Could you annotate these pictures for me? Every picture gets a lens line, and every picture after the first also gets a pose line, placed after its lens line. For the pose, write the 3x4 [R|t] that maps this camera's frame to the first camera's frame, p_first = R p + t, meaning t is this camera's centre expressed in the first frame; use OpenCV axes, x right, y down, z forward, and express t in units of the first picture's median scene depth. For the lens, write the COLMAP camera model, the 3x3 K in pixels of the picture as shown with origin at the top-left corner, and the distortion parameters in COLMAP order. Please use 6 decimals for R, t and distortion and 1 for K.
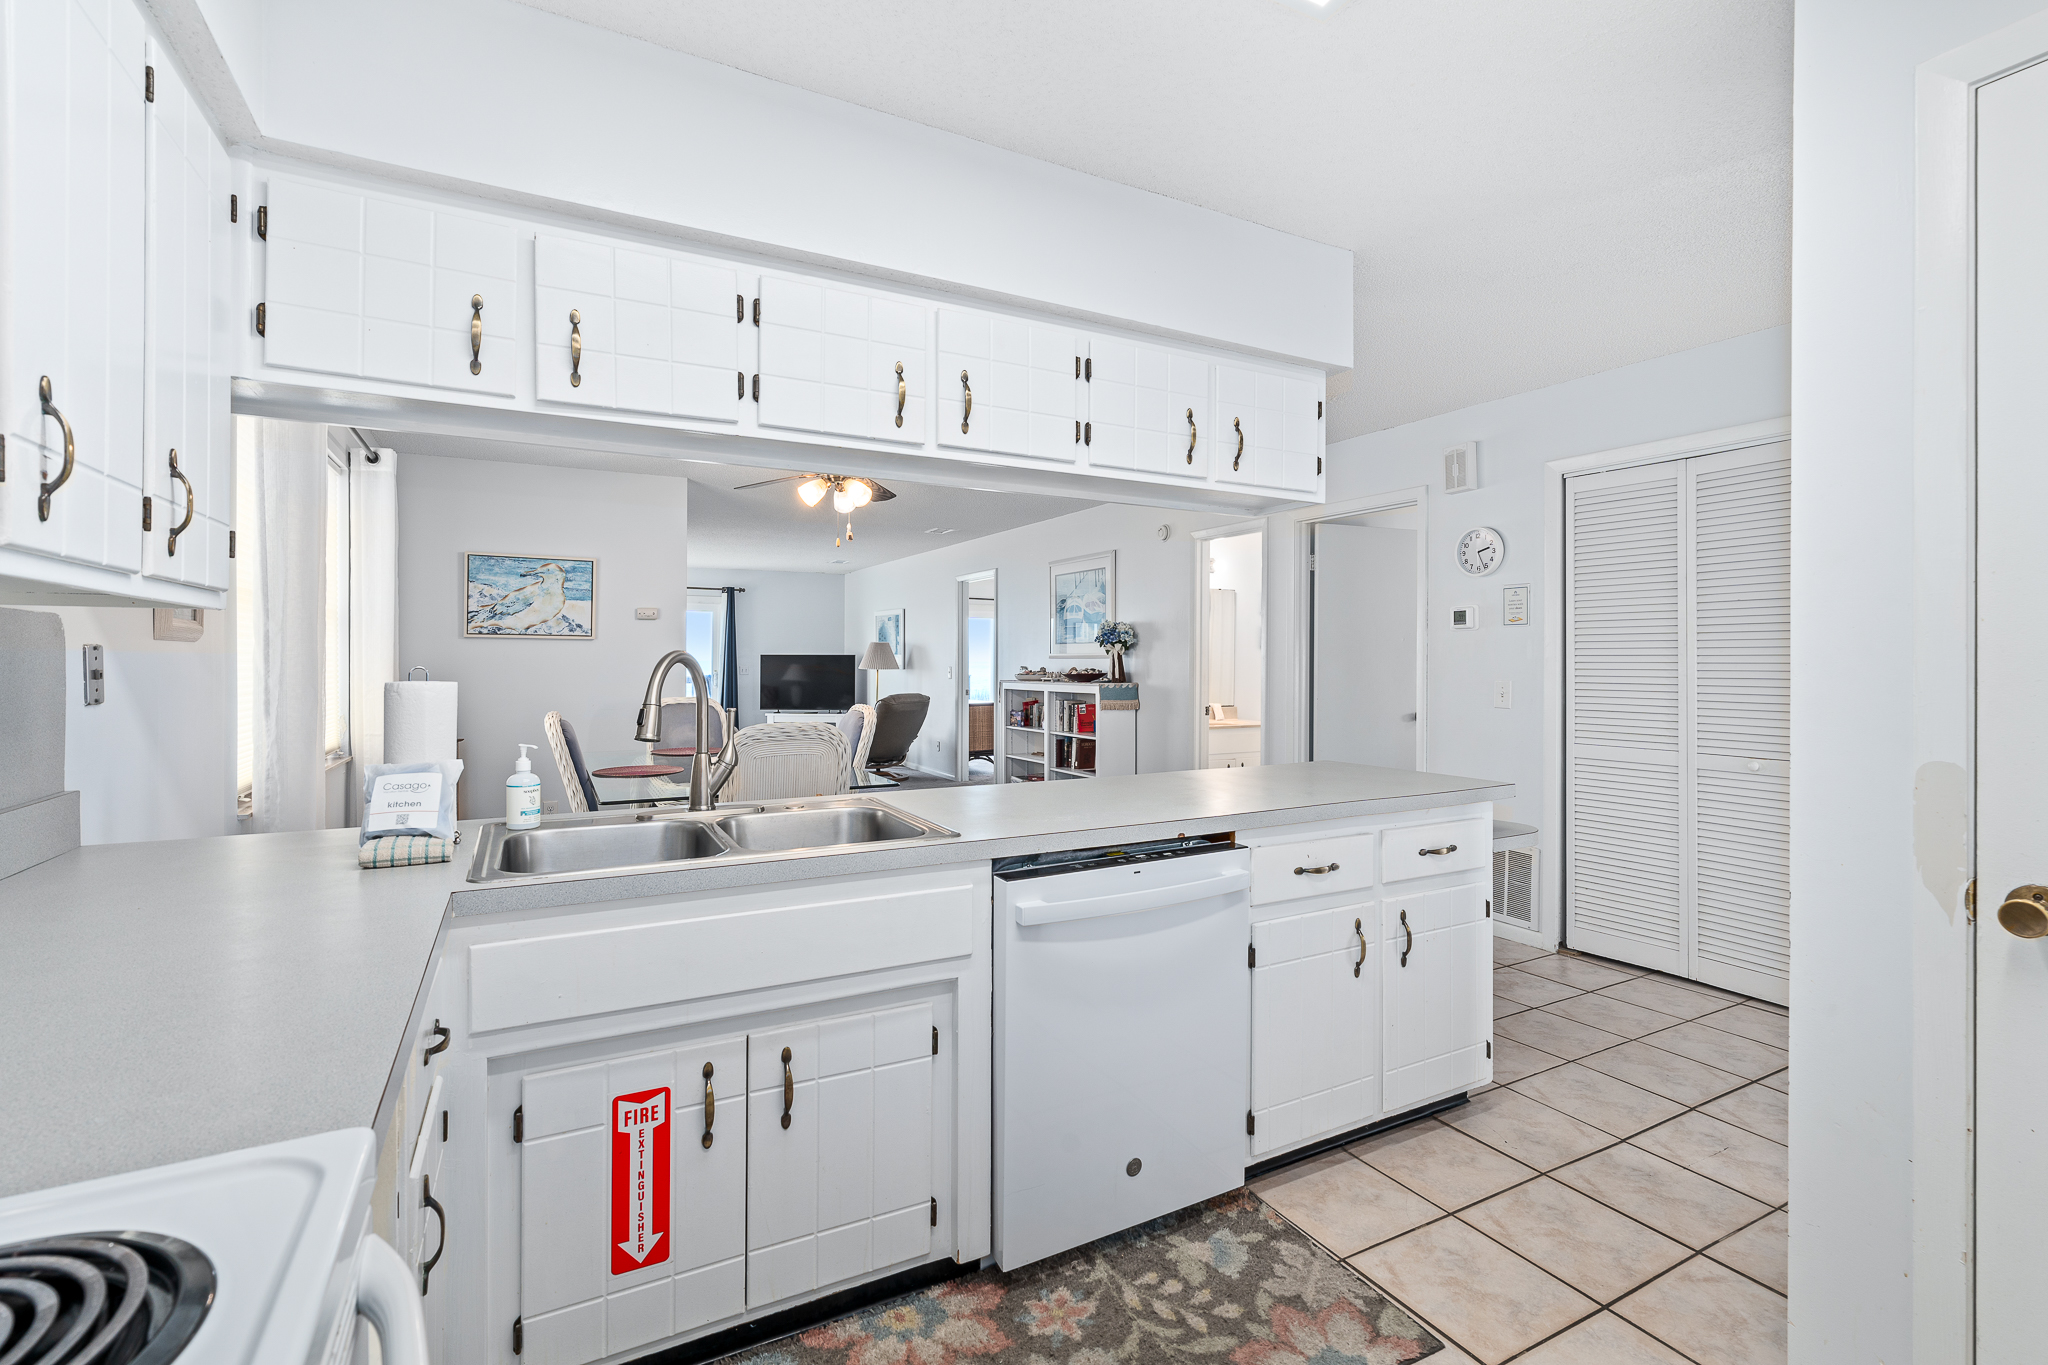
lens RADIAL K [[925.3, 0, 1023.6], [0, 925.3, 664.7], [0, 0, 1]] dist [-0.007295, 0.002600]
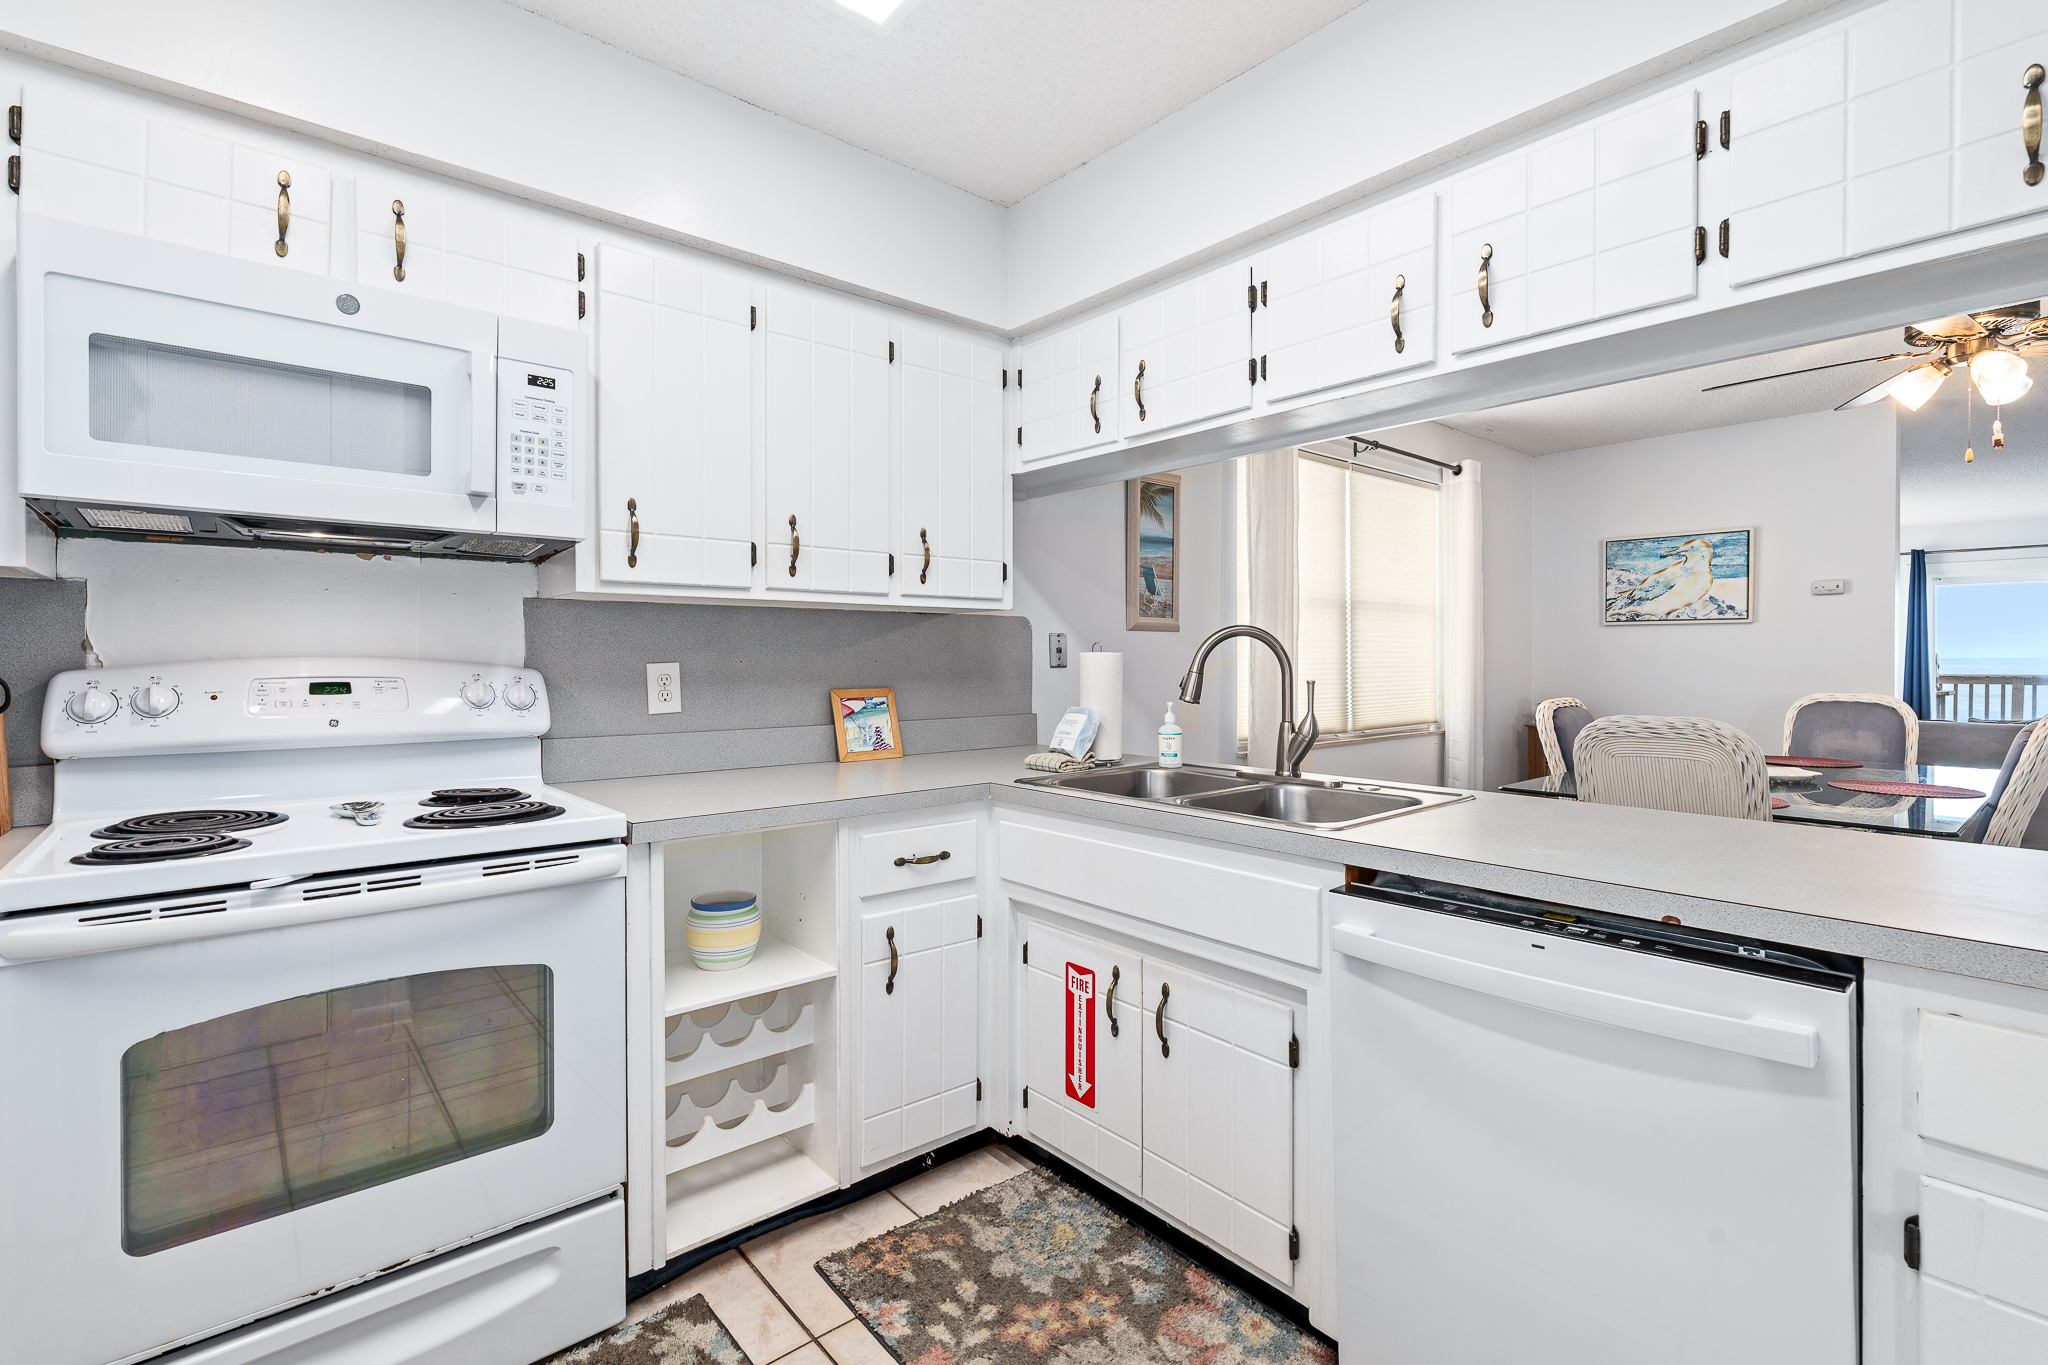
lens RADIAL K [[925.3, 0, 1020.0], [0, 925.3, 663.2], [0, 0, 1]] dist [-0.007295, 0.002600]
pose [[0.209722, 0.002515, -0.977758, 0.226735], [-0.002351, 0.999995, 0.002068, 0.009960], [0.977758, 0.001865, 0.209727, 0.175837]]
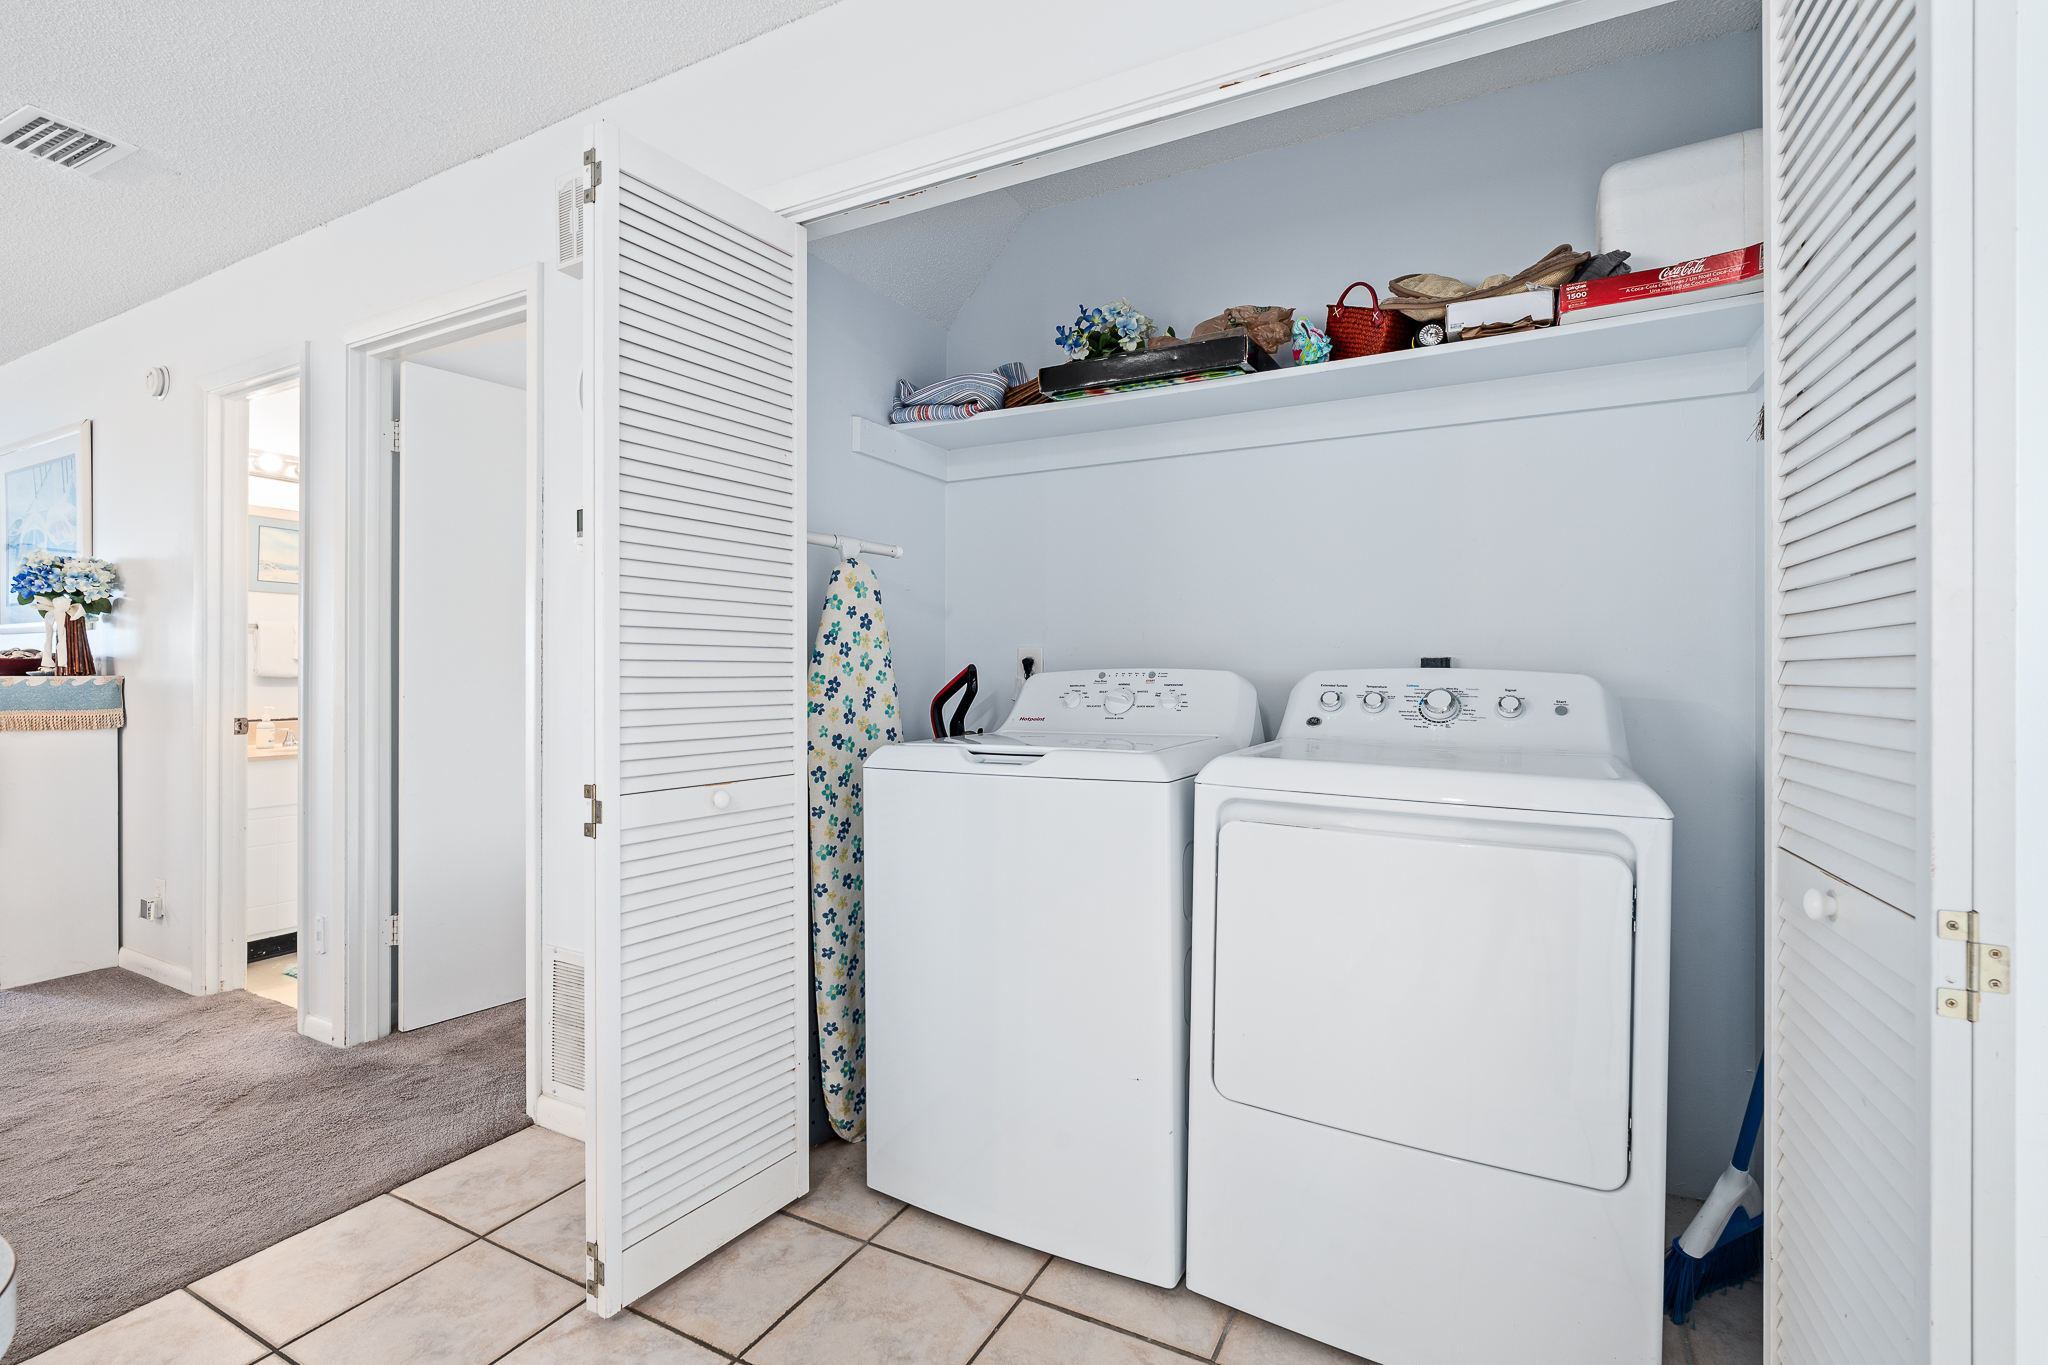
lens RADIAL K [[925.3, 0, 1018.4], [0, 925.3, 674.2], [0, 0, 1]] dist [-0.007295, 0.002600]
pose [[0.829216, -0.000559, 0.558928, 0.297165], [0.001800, 0.999997, -0.001671, 0.024116], [-0.558925, 0.002392, 0.829214, 0.354418]]
